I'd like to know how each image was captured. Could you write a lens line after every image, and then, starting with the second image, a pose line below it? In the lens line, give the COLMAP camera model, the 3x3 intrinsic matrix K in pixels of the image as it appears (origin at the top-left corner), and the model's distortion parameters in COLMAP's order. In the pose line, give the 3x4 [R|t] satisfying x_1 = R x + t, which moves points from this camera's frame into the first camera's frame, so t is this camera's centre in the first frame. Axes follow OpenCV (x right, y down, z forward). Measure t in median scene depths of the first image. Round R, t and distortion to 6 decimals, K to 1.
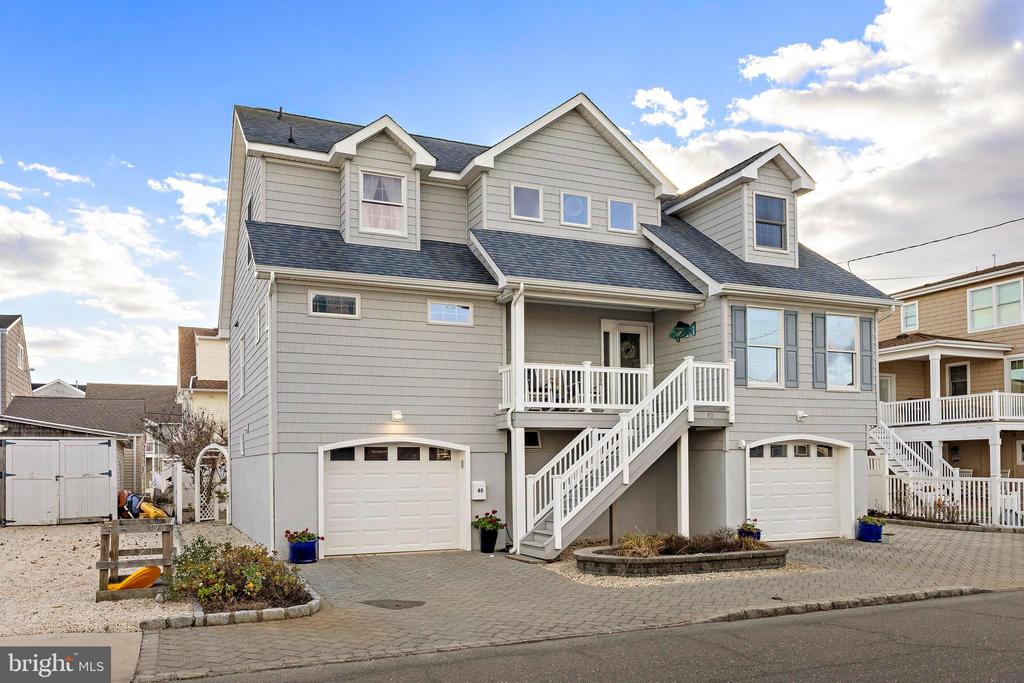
lens RADIAL K [[787.9, 0, 512.0], [0, 787.9, 341.5], [0, 0, 1]] dist [0.005669, 0.003512]
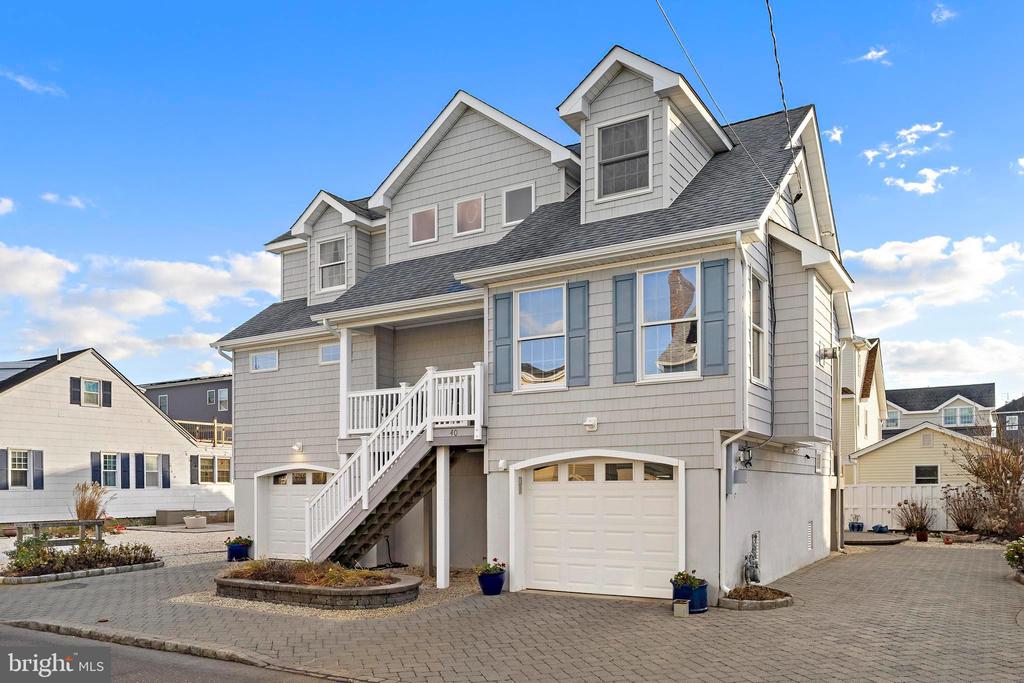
lens RADIAL K [[786.6, 0, 513.0], [0, 786.6, 385.0], [0, 0, 1]] dist [0.002874, 0.000366]
pose [[0.566759, -0.099661, -0.817833, 0.947070], [0.126257, 0.991438, -0.033321, 0.075985], [0.814152, -0.084372, 0.574490, 0.546100]]
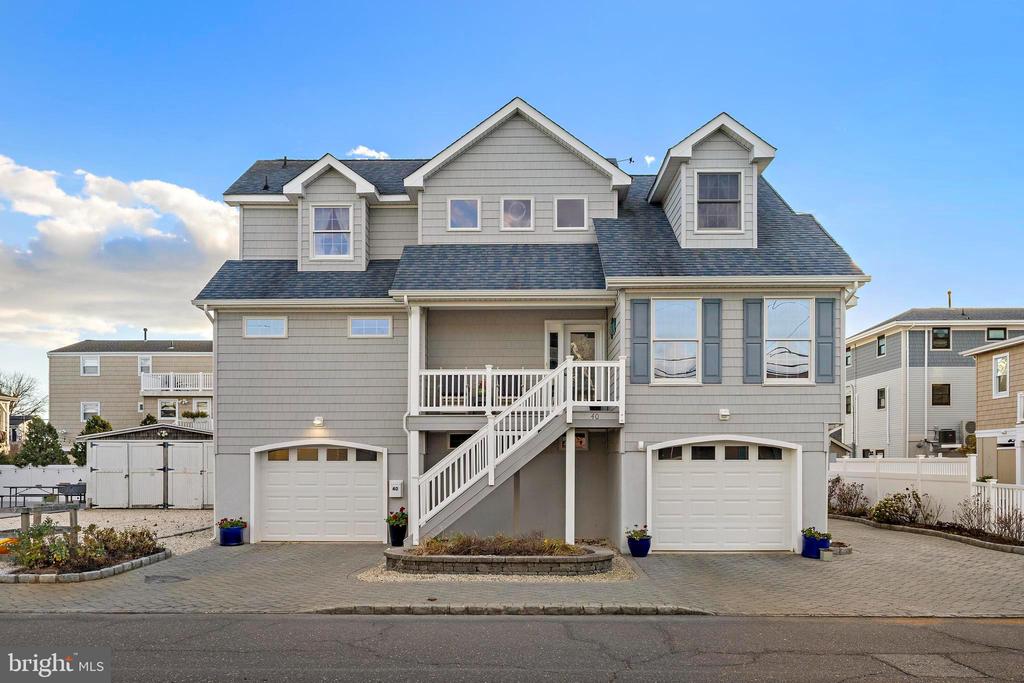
lens RADIAL K [[792.0, 0, 511.9], [0, 792.0, 350.7], [0, 0, 1]] dist [0.001936, 0.001178]
pose [[0.906789, -0.051335, -0.418447, 0.545585], [0.057049, 0.998371, 0.001148, 0.006877], [0.417707, -0.024913, 0.908240, 0.078713]]
